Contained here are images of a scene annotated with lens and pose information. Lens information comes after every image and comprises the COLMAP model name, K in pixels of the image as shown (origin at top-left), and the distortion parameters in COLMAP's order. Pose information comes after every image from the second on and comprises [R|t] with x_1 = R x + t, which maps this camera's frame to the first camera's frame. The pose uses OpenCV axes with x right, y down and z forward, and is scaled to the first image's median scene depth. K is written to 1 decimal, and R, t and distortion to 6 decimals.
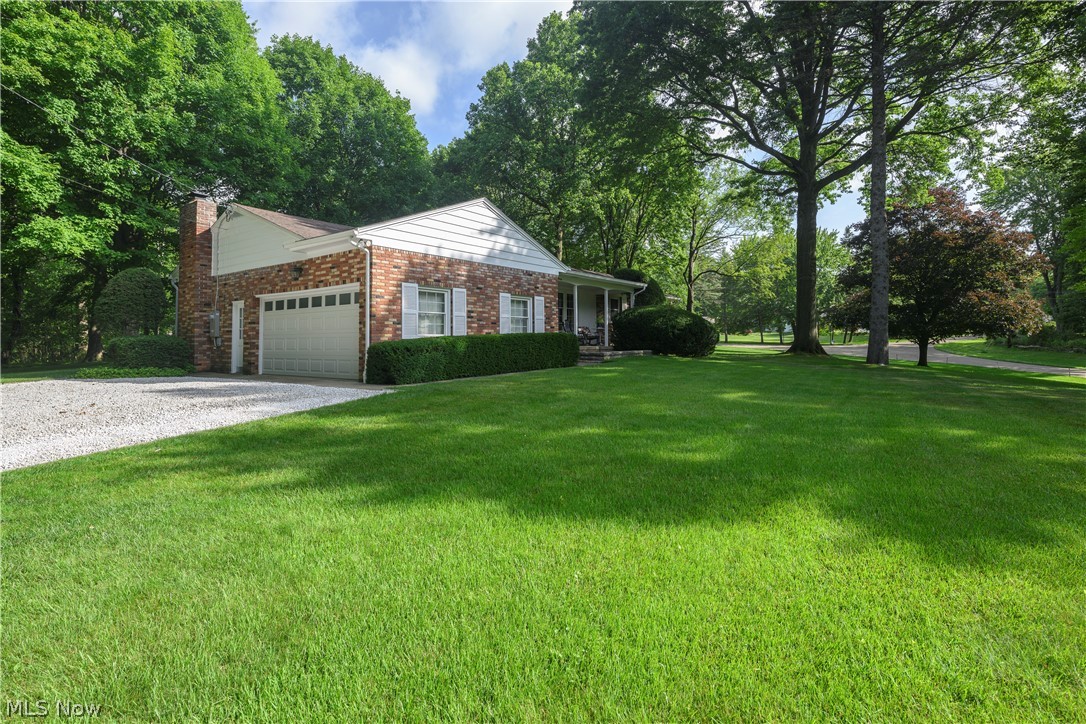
lens RADIAL K [[564.1, 0, 539.8], [0, 564.1, 323.6], [0, 0, 1]] dist [-0.001332, -0.000393]
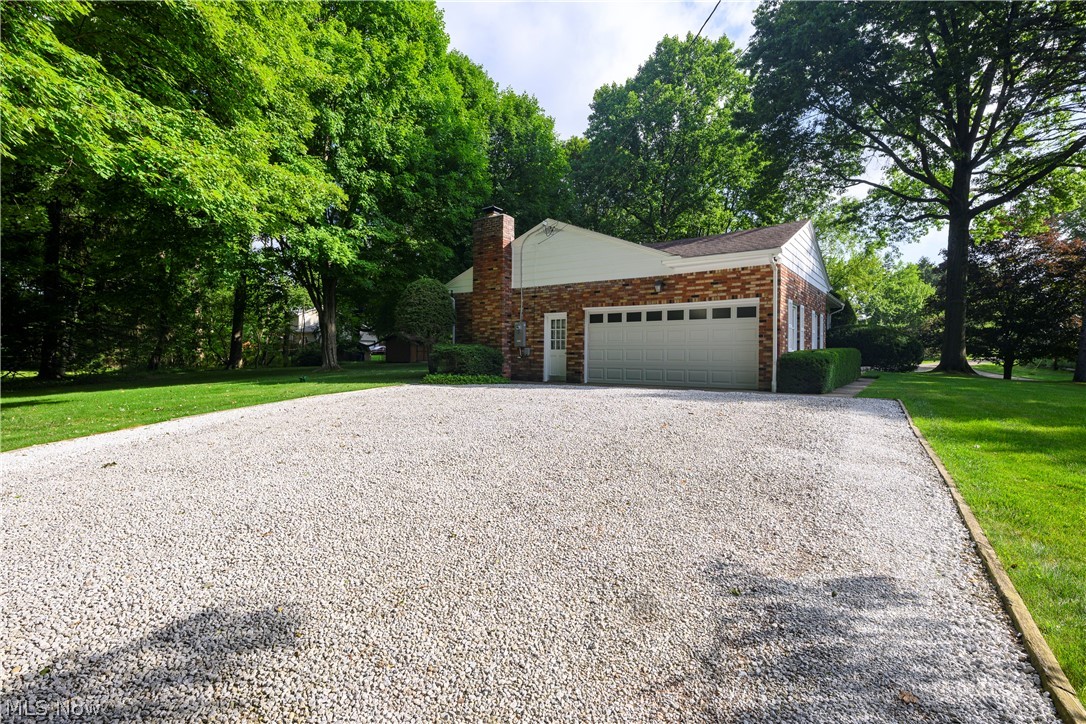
lens RADIAL K [[546.3, 0, 543.0], [0, 546.3, 362.0], [0, 0, 1]] dist [0.002075, -0.000106]
pose [[0.999387, 0.016908, 0.030665, -0.578925], [-0.018147, 0.999011, 0.040592, 0.010294], [-0.029948, -0.041123, 0.998705, -0.017320]]
